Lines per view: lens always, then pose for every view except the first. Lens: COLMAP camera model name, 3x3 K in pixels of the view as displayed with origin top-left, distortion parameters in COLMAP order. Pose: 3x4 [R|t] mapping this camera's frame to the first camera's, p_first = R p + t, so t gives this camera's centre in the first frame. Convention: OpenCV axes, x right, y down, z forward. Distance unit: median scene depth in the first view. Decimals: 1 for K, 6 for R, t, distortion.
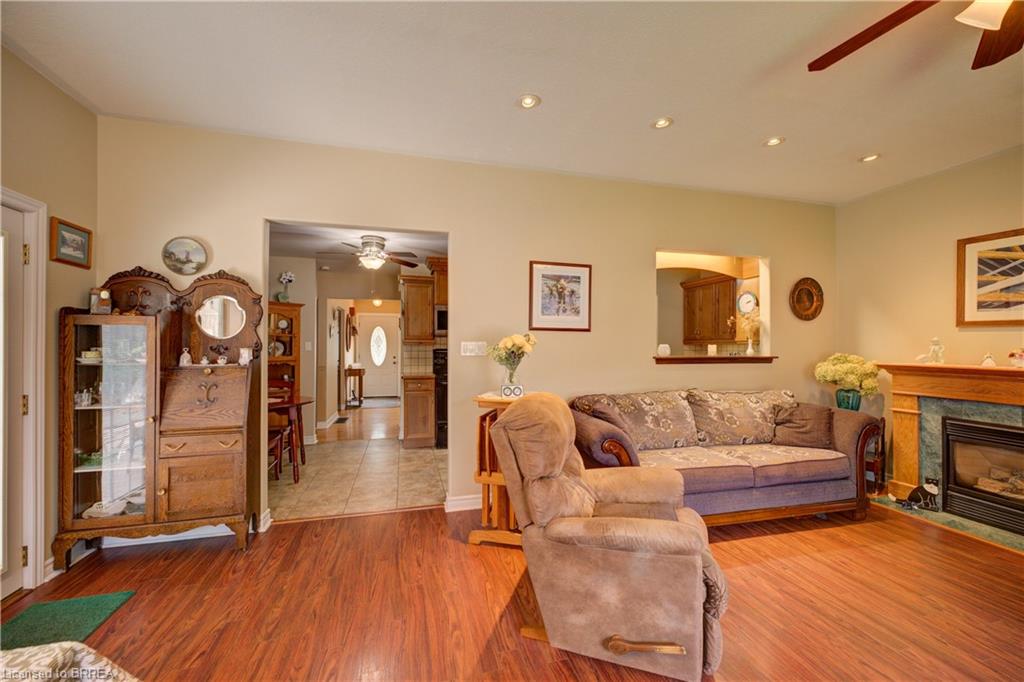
lens RADIAL K [[406.5, 0, 507.1], [0, 406.5, 343.0], [0, 0, 1]] dist [-0.000871, -0.000803]
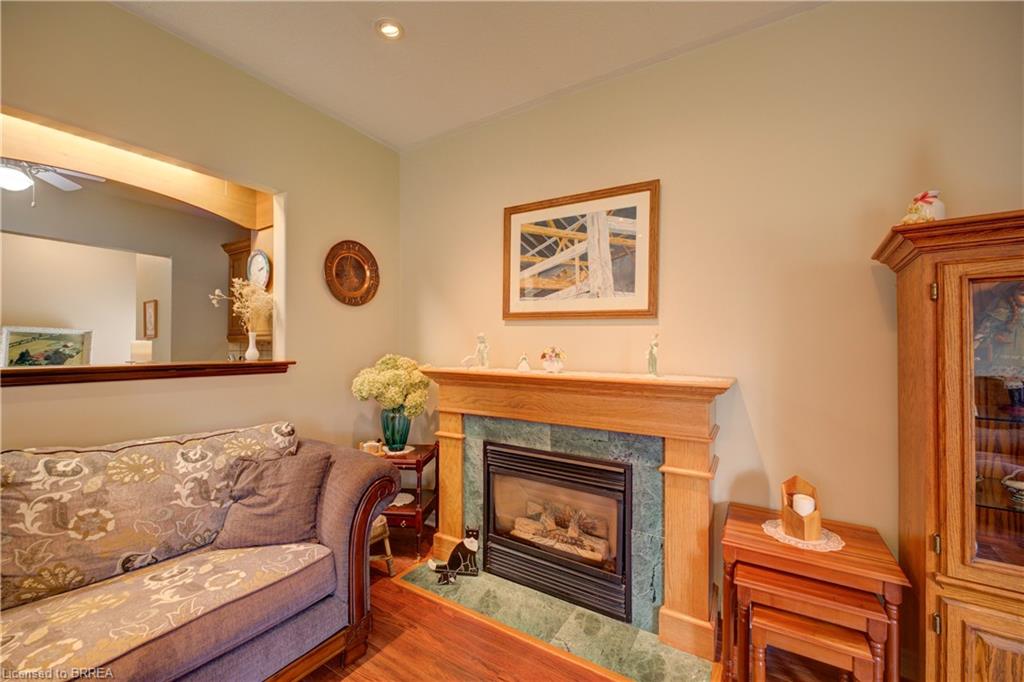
lens RADIAL K [[406.5, 0, 511.9], [0, 406.5, 344.9], [0, 0, 1]] dist [-0.000871, -0.000803]
pose [[0.732114, 0.003421, 0.681173, 0.601853], [-0.006687, 0.999975, 0.002164, 0.006997], [-0.681149, -0.006139, 0.732119, 0.424939]]
